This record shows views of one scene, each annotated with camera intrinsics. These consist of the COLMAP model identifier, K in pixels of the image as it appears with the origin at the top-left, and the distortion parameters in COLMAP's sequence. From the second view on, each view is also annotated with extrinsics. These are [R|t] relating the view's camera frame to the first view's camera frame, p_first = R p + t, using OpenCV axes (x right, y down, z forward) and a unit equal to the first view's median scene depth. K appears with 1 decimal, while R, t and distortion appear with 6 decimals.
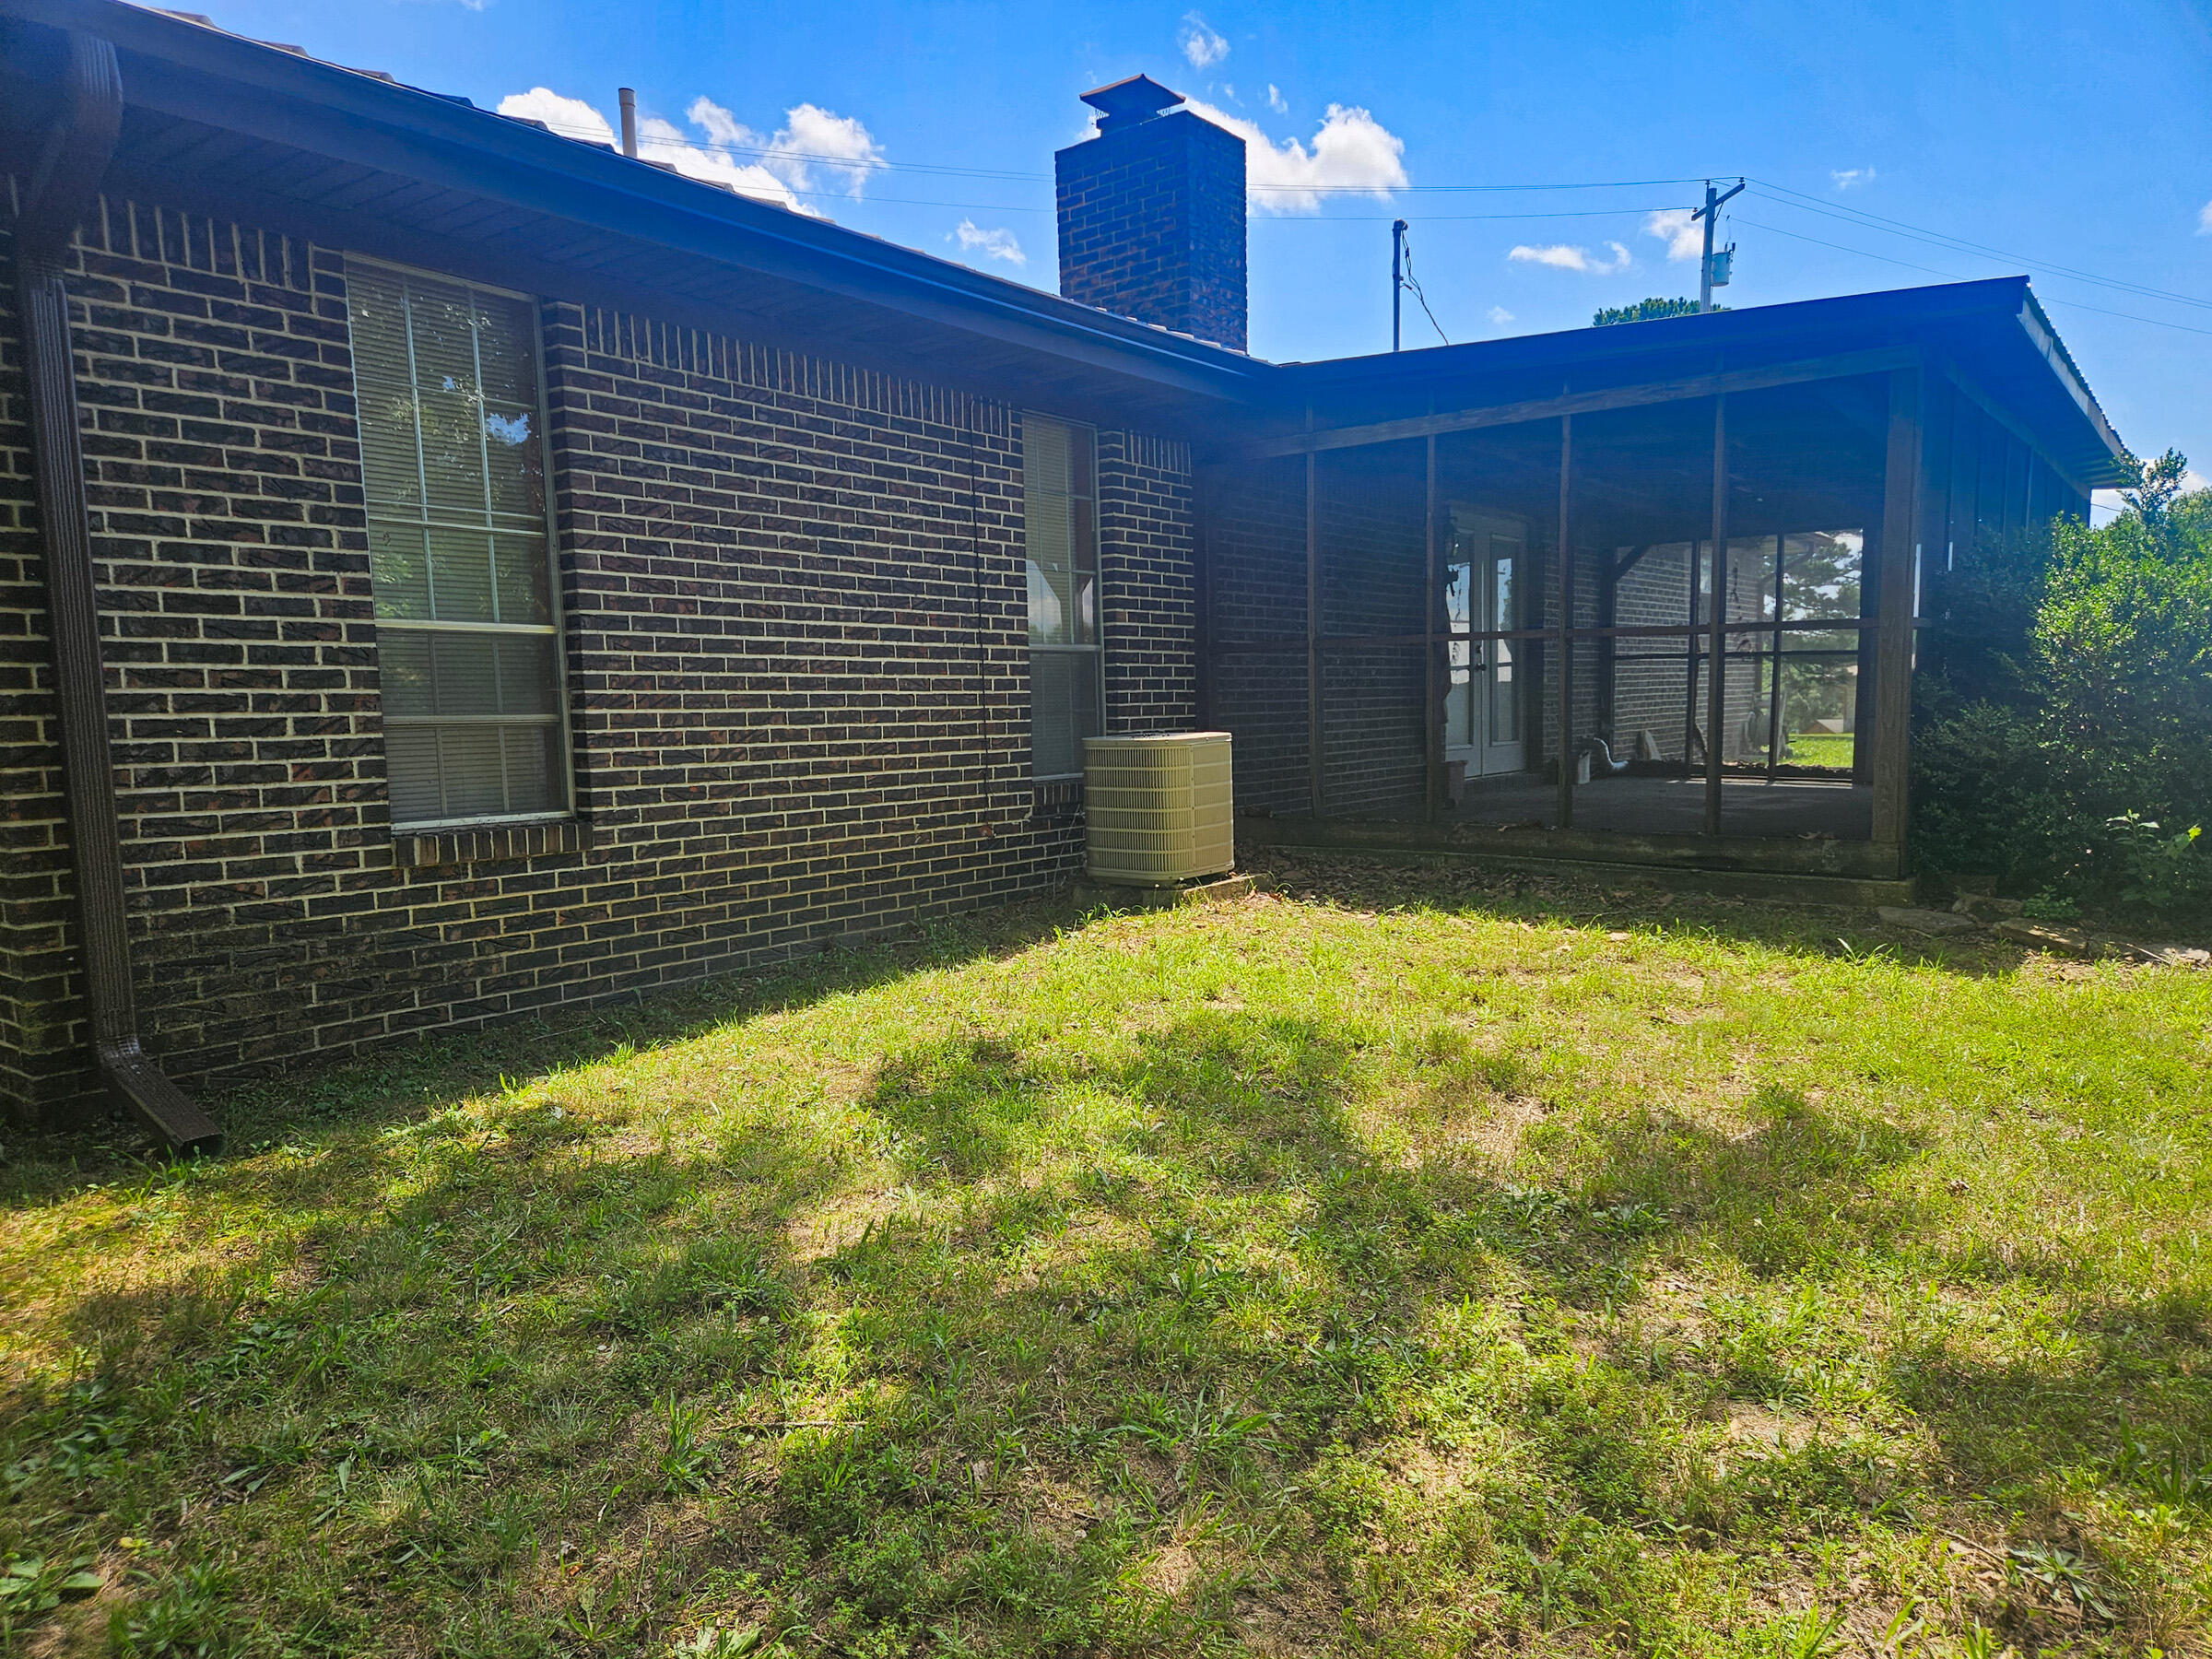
lens RADIAL K [[1521.6, 0, 1106.0], [0, 1521.6, 829.5], [0, 0, 1]] dist [0.084518, -0.071604]
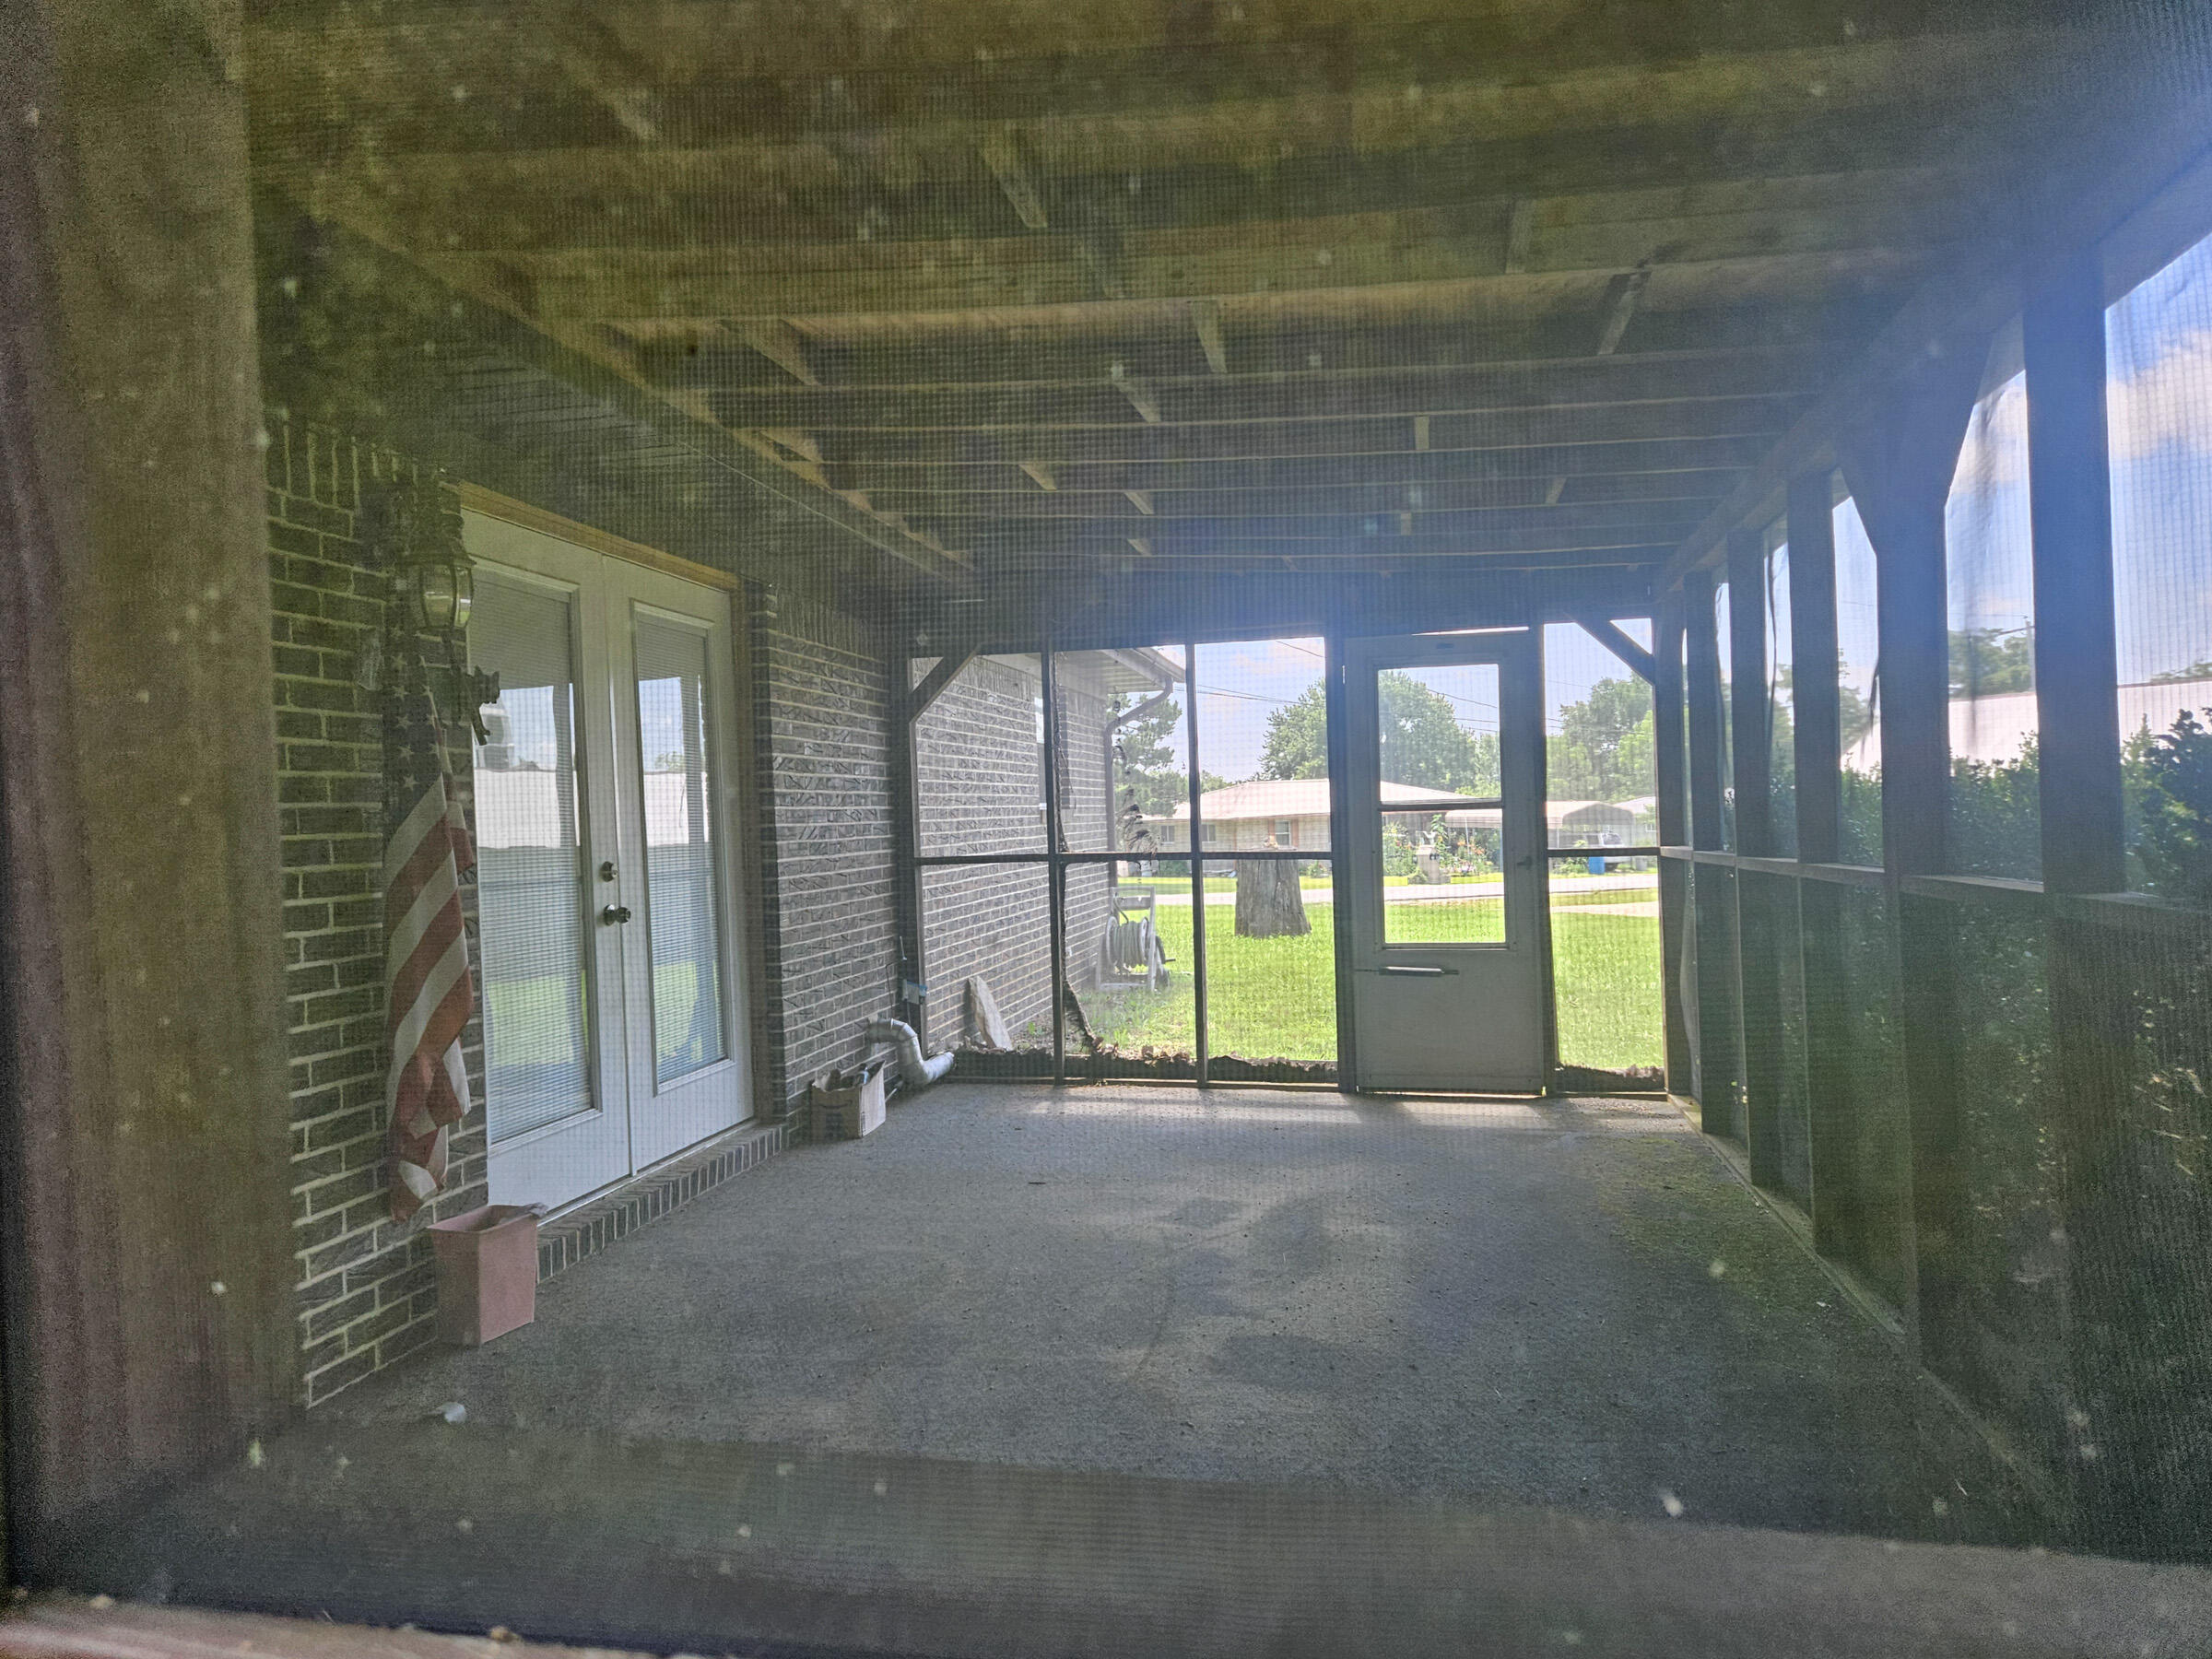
lens RADIAL K [[1521.6, 0, 1106.0], [0, 1521.6, 829.5], [0, 0, 1]] dist [0.084518, -0.071604]
pose [[0.902310, -0.024763, 0.430377, 0.166002], [0.058441, 0.996159, -0.065208, -0.087112], [-0.427109, 0.083989, 0.900291, 0.506679]]
